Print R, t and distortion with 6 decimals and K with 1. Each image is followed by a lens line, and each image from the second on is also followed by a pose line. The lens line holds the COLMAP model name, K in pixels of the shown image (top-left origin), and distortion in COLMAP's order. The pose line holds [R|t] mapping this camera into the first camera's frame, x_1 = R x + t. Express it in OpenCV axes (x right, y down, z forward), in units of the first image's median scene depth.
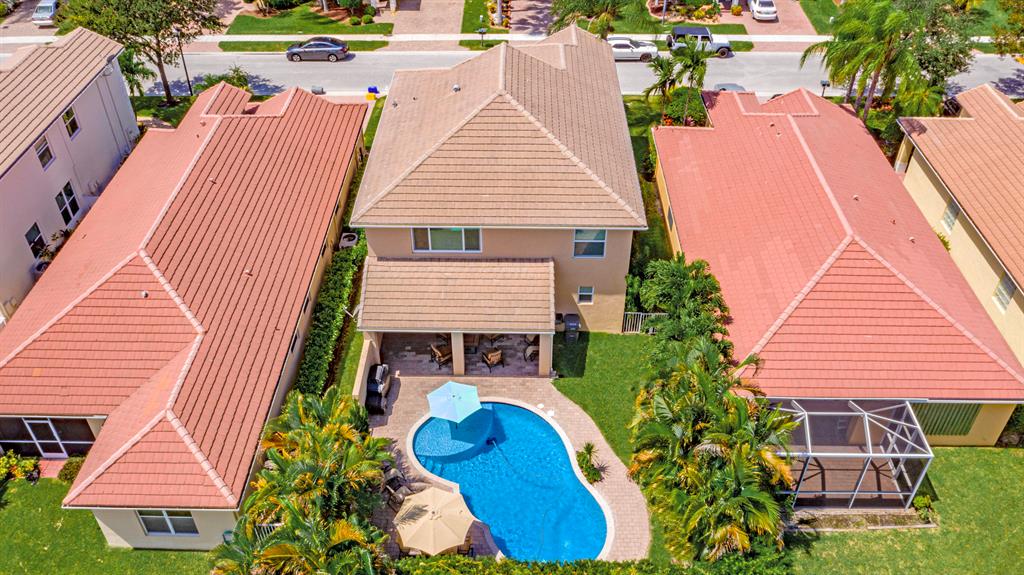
lens RADIAL K [[825.4, 0, 512.0], [0, 825.4, 287.5], [0, 0, 1]] dist [-0.048266, 0.004588]
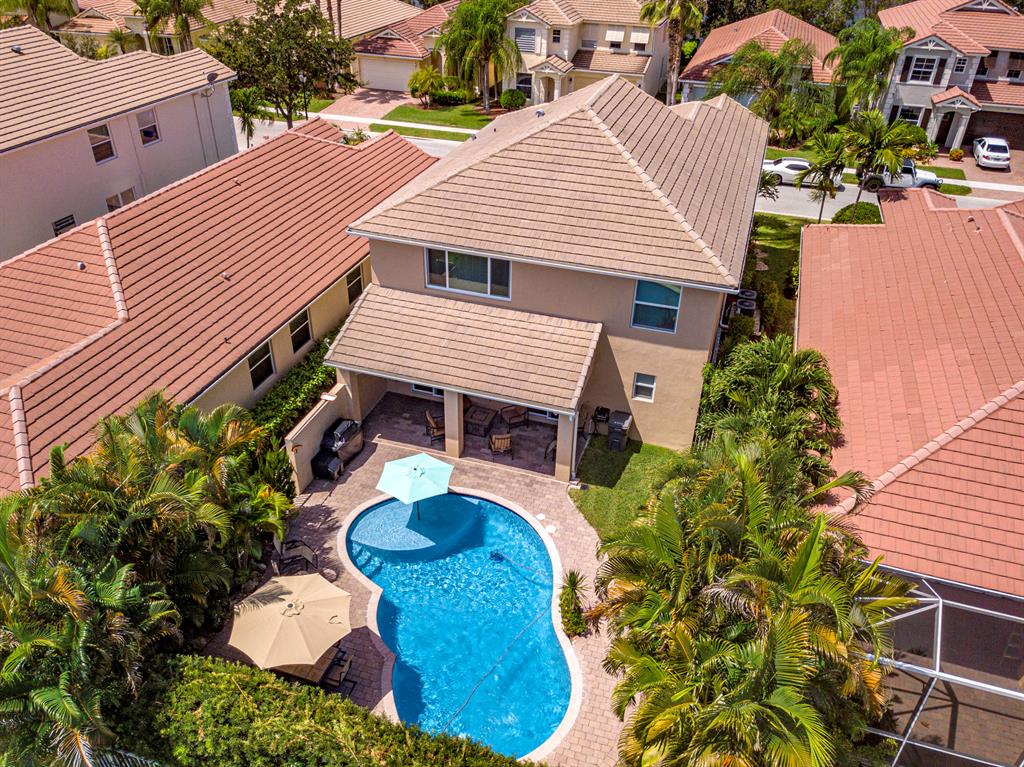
lens RADIAL K [[777.7, 0, 509.8], [0, 777.7, 398.7], [0, 0, 1]] dist [0.009529, -0.009234]
pose [[0.954763, 0.181398, -0.235634, 0.147377], [-0.202817, 0.976720, -0.069883, 0.096038], [0.217472, 0.114512, 0.969326, 0.332244]]
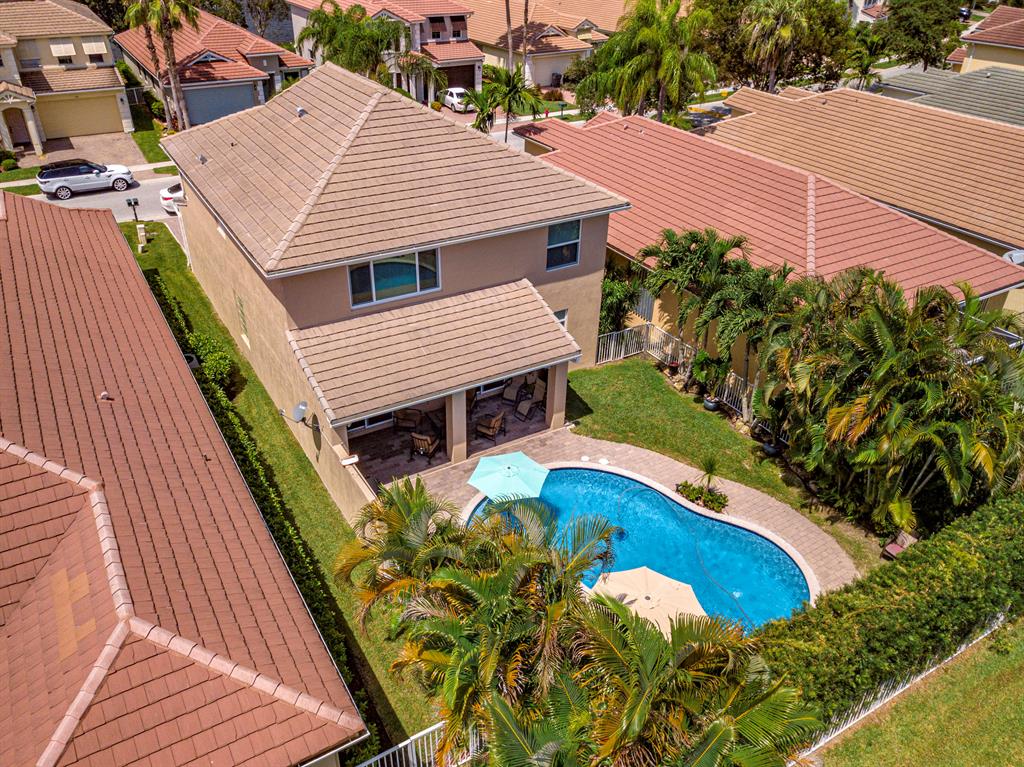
lens RADIAL K [[777.7, 0, 509.8], [0, 777.7, 398.7], [0, 0, 1]] dist [0.009529, -0.009234]
pose [[0.850281, -0.269815, 0.451908, -0.327466], [0.316134, 0.948282, -0.028638, 0.089920], [-0.420810, 0.167214, 0.891605, 0.385521]]
